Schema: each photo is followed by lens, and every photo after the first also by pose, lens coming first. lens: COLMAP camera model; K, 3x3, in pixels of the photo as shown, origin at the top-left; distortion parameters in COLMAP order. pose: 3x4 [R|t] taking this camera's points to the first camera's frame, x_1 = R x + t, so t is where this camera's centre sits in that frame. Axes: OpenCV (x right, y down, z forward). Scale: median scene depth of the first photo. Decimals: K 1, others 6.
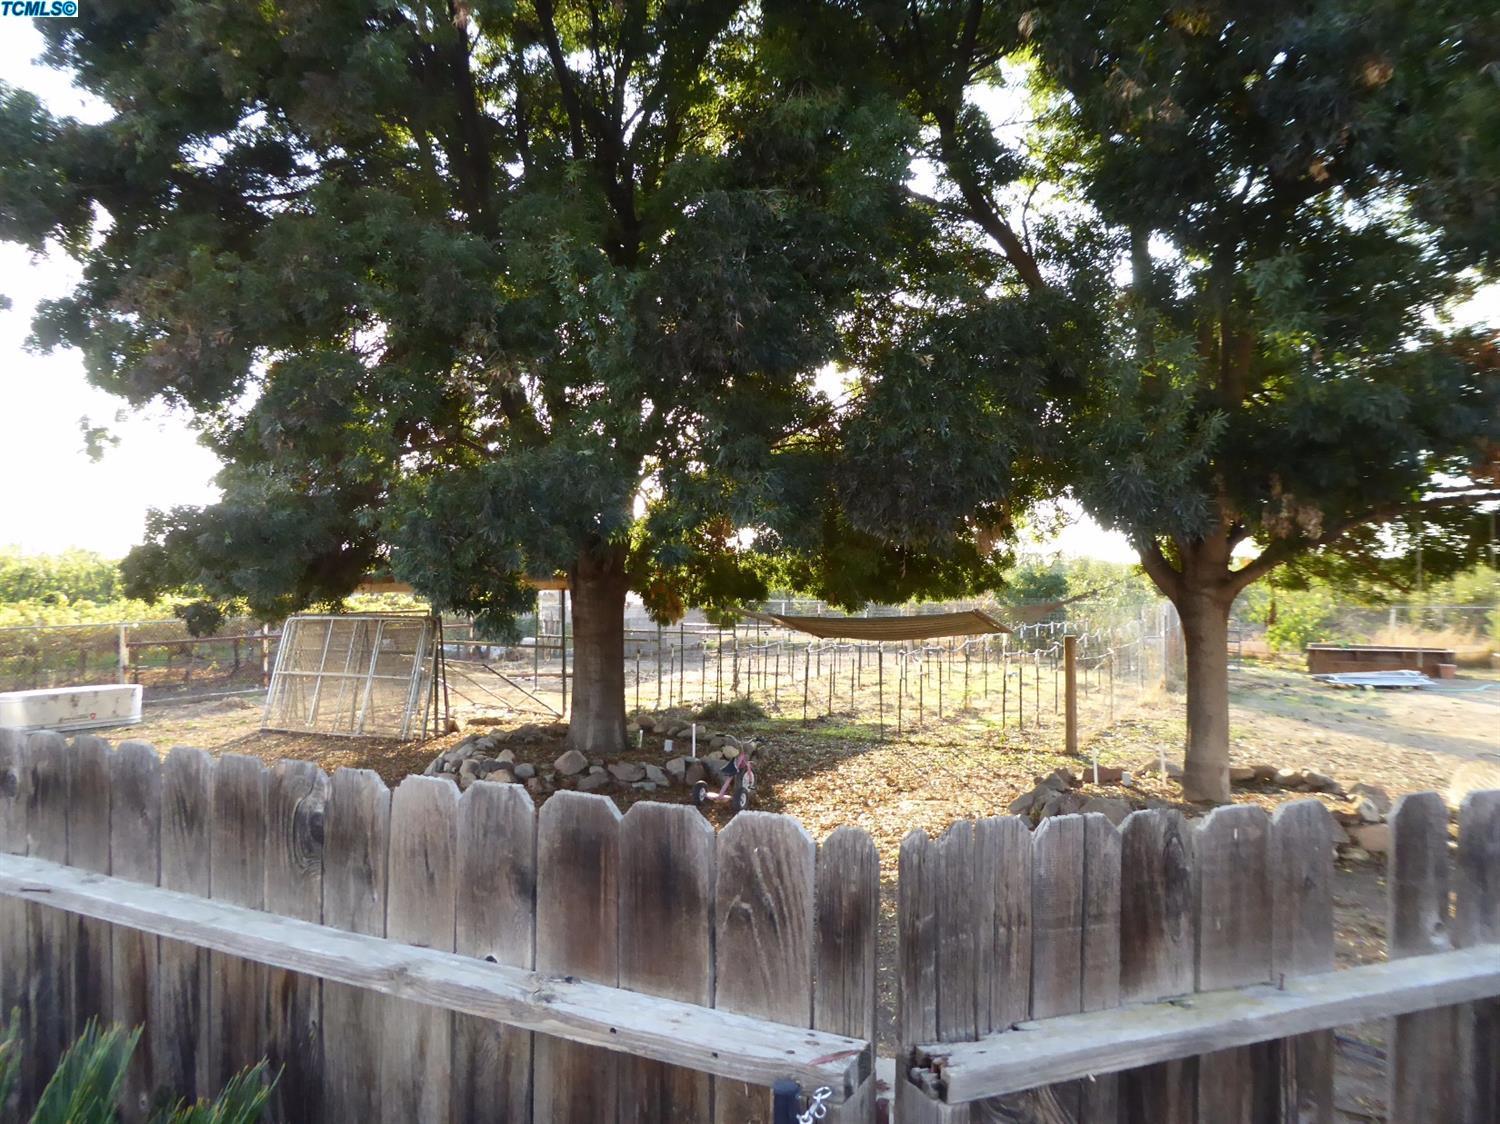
lens RADIAL K [[1092.6, 0, 750.0], [0, 1092.6, 562.0], [0, 0, 1]] dist [-0.013100, -0.005623]
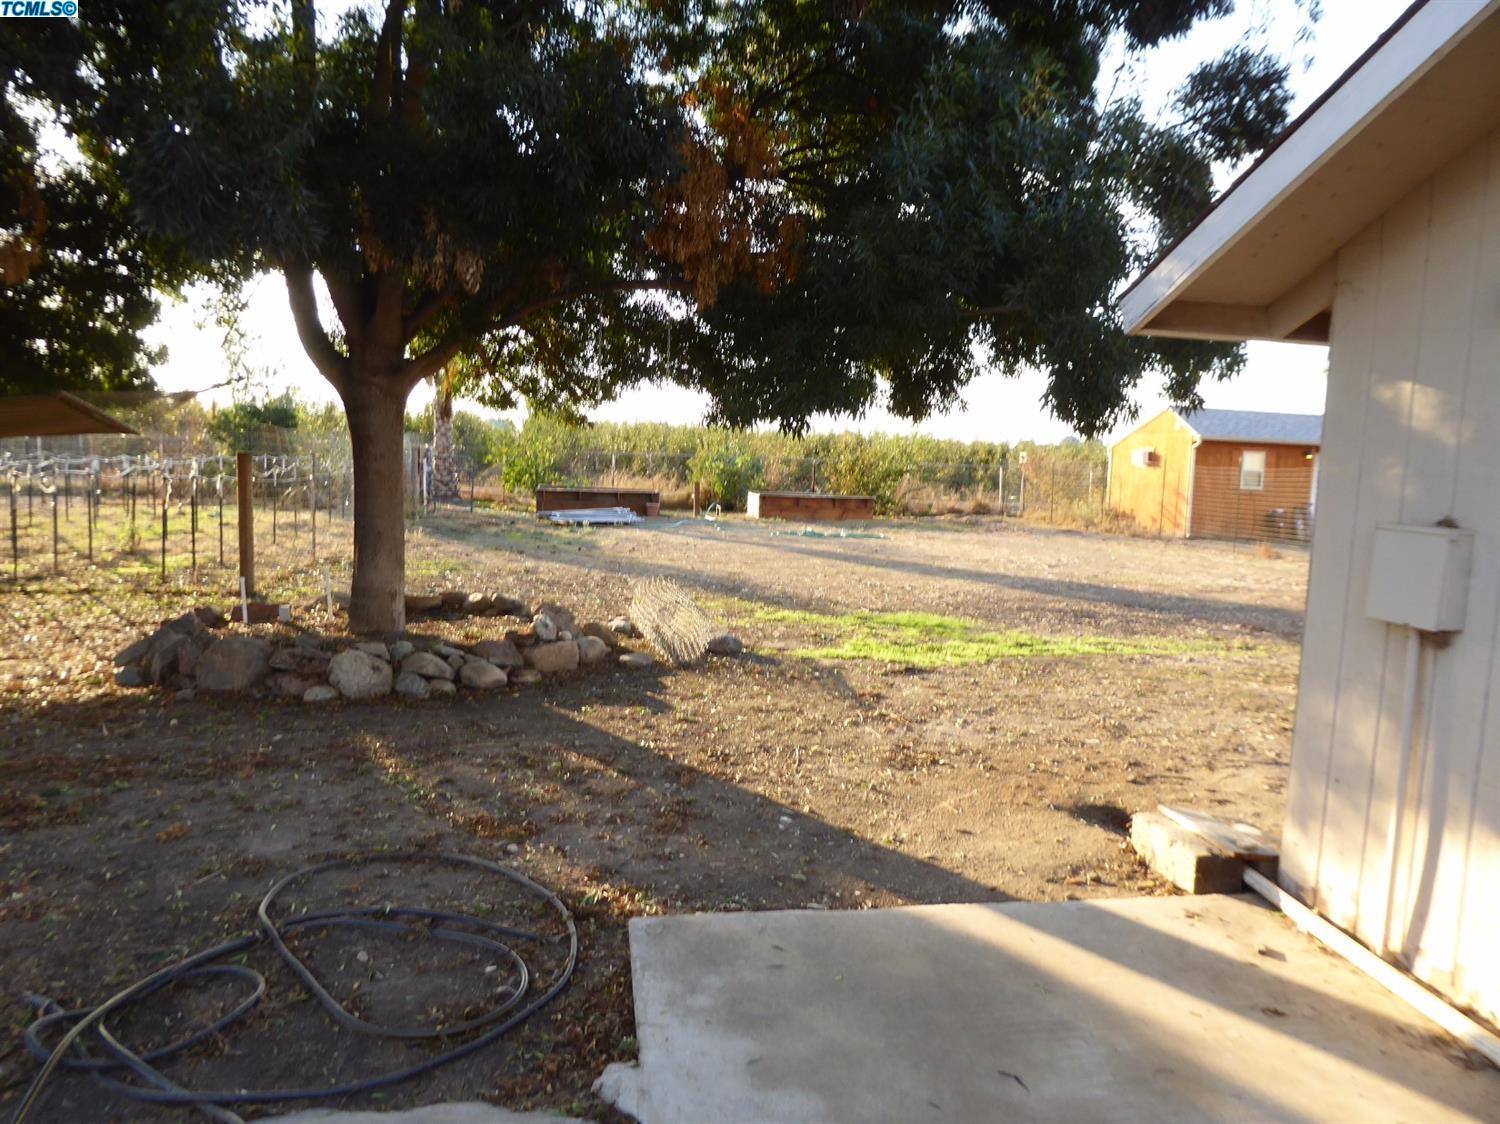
lens RADIAL K [[1092.6, 0, 750.0], [0, 1092.6, 562.0], [0, 0, 1]] dist [-0.013100, -0.005623]
pose [[0.798468, -0.033464, 0.601107, 0.088033], [-0.044514, 0.992439, 0.114379, 0.034029], [-0.600389, -0.118086, 0.790941, 0.100566]]
